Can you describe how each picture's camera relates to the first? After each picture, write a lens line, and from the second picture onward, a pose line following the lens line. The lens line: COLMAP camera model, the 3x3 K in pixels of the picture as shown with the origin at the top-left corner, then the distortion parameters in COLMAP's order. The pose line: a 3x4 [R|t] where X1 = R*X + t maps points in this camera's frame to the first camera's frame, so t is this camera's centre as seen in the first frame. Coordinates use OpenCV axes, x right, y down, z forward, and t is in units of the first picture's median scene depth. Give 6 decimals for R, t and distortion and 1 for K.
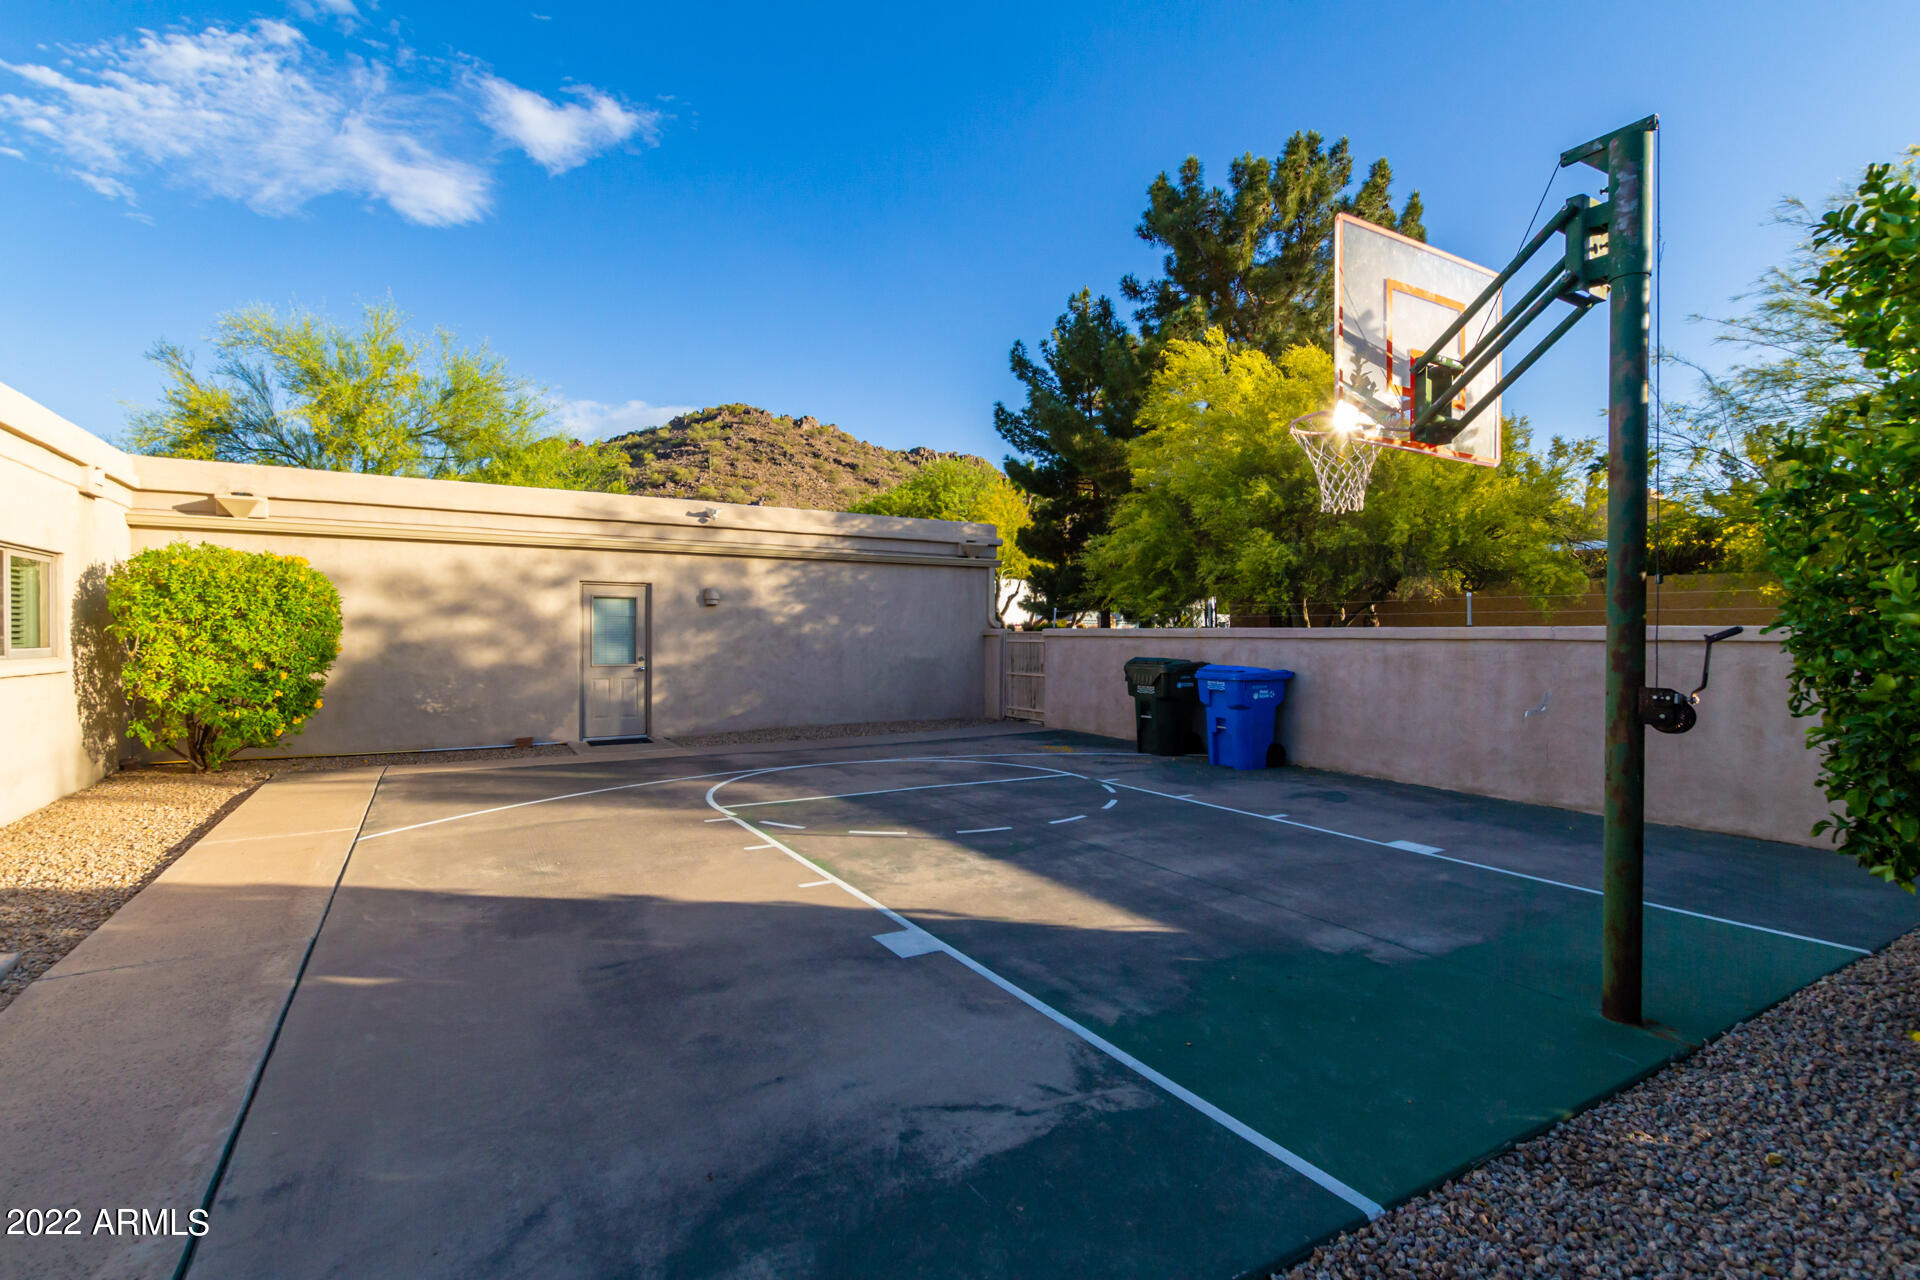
lens RADIAL K [[866.1, 0, 941.7], [0, 866.1, 646.6], [0, 0, 1]] dist [-0.001696, -0.001623]
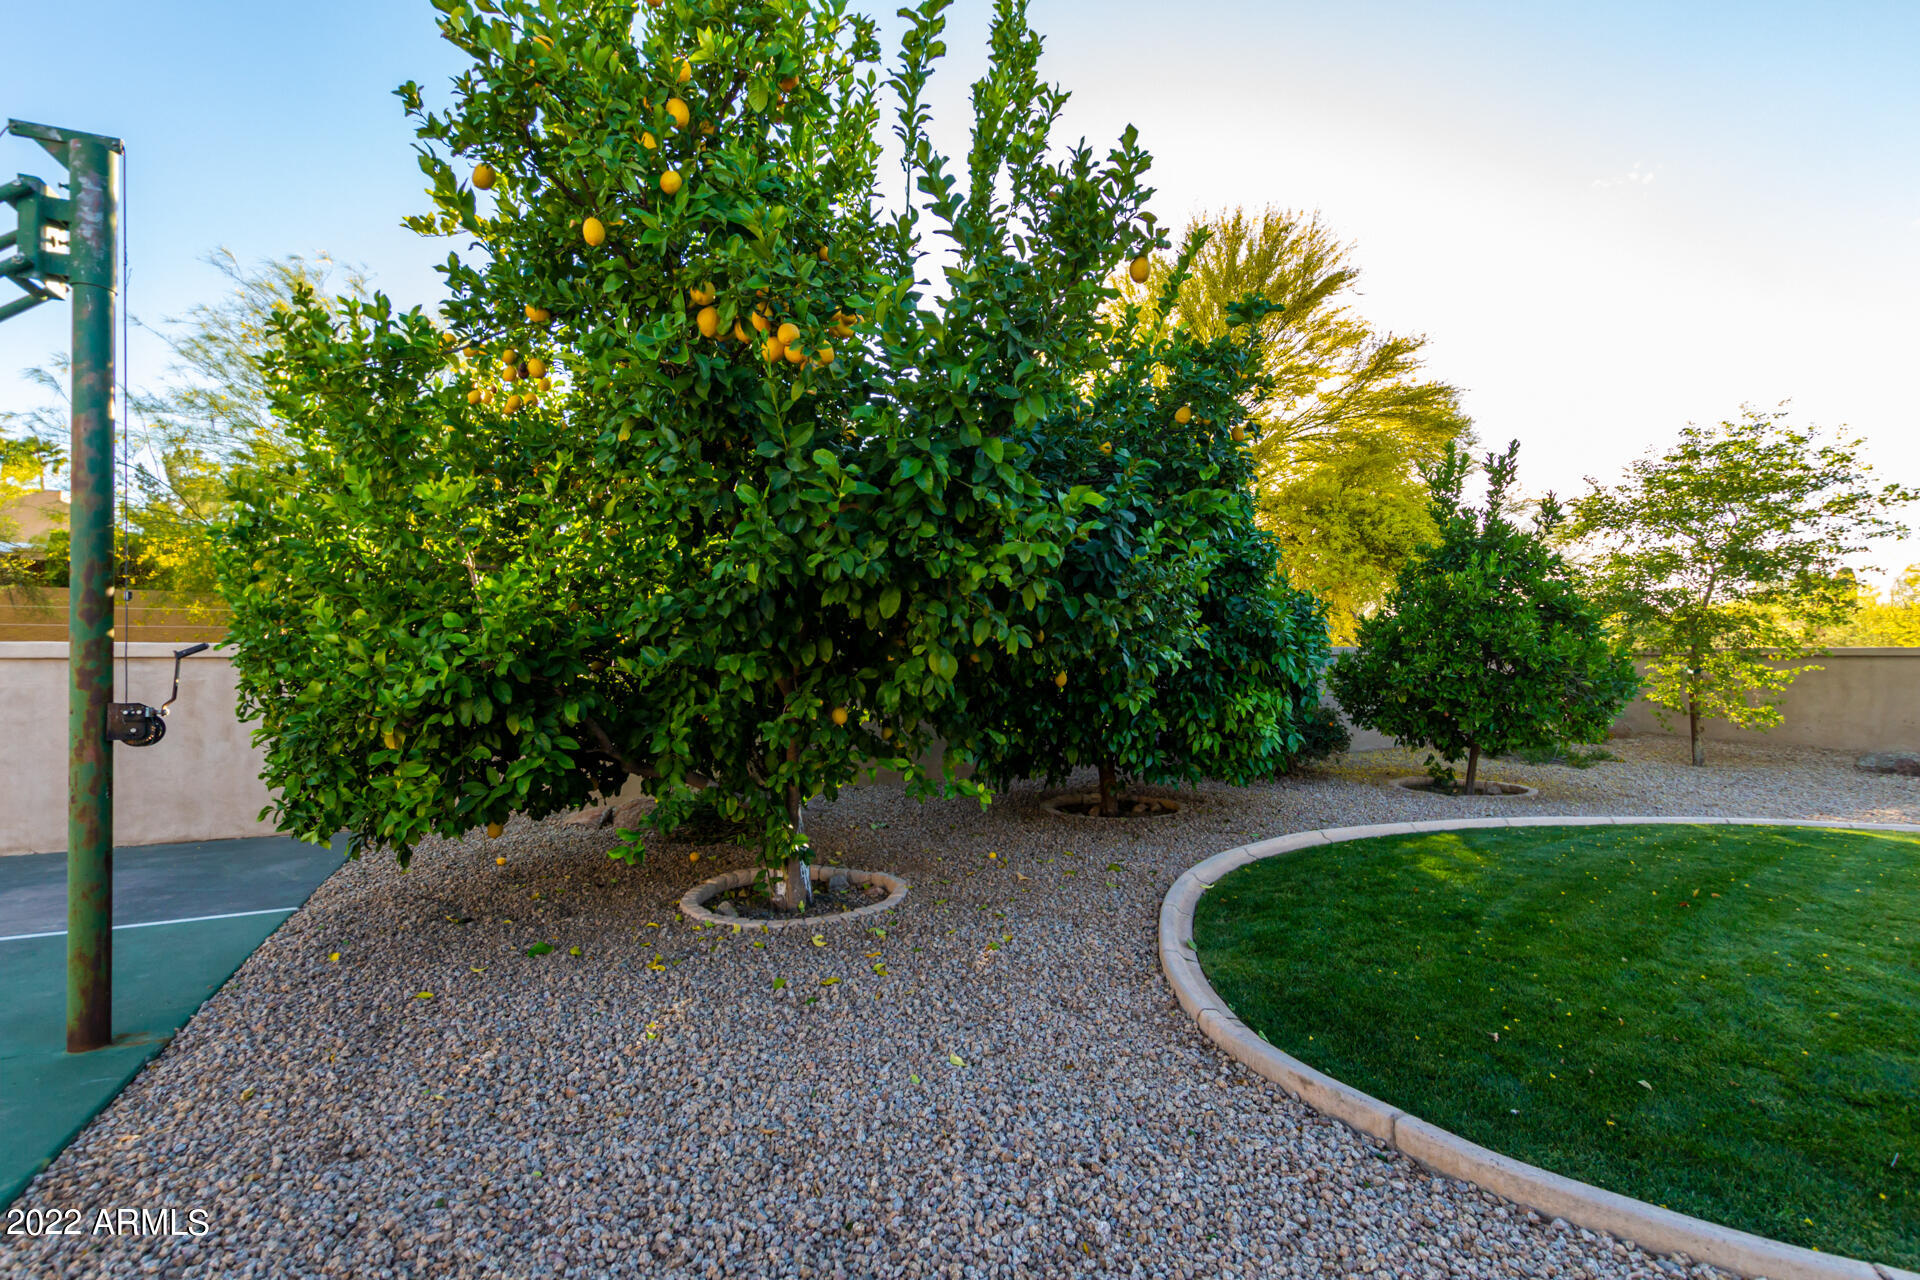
lens RADIAL K [[866.1, 0, 952.3], [0, 866.1, 648.2], [0, 0, 1]] dist [-0.001696, -0.001623]
pose [[0.080553, 0.004252, 0.996741, -0.103821], [0.013465, 0.999895, -0.005354, 0.001634], [-0.996659, 0.013852, 0.080487, -0.050161]]
